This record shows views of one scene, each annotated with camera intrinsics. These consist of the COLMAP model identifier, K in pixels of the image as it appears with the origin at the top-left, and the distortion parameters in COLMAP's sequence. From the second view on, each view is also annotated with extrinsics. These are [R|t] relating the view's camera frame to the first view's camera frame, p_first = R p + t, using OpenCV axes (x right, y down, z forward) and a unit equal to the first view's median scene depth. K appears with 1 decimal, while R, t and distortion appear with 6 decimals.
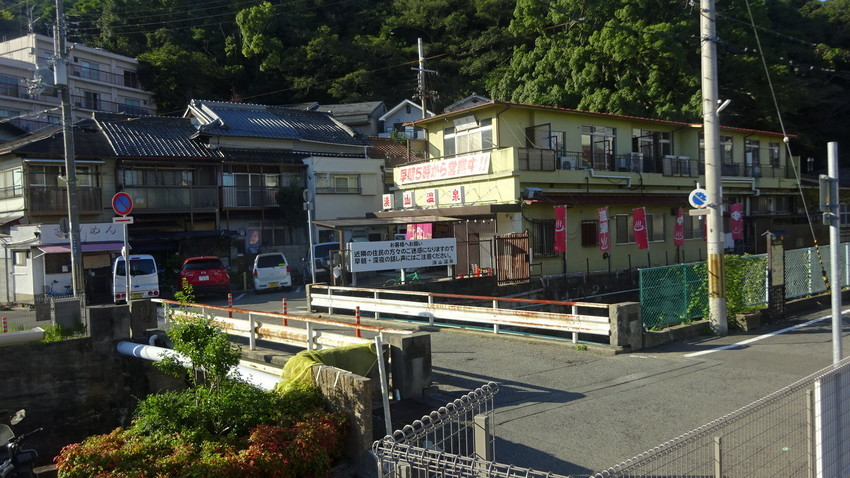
lens RADIAL K [[669.0, 0, 426.0], [0, 669.0, 226.4], [0, 0, 1]] dist [0.036032, 0.002449]
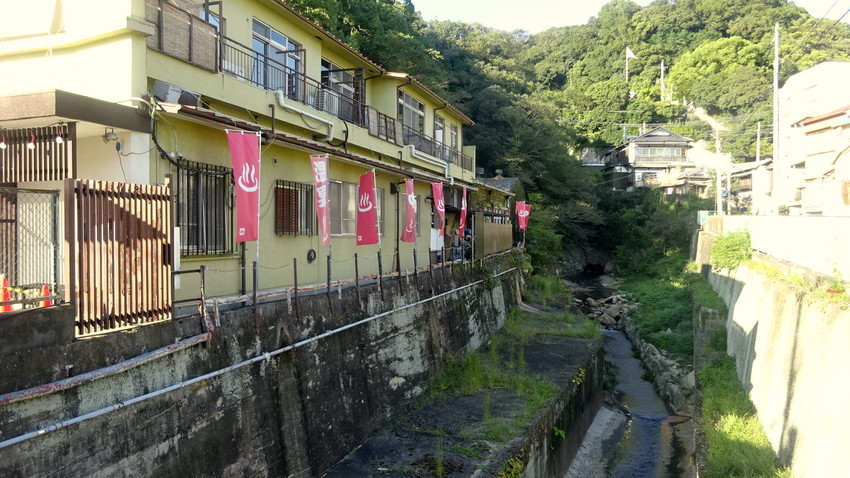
lens RADIAL K [[669.0, 0, 426.0], [0, 669.0, 226.4], [0, 0, 1]] dist [0.036032, 0.002449]
pose [[0.823149, 0.033766, 0.566821, 0.055391], [-0.019105, 0.999312, -0.031785, 0.038933], [-0.567504, 0.015335, 0.823228, 0.579762]]
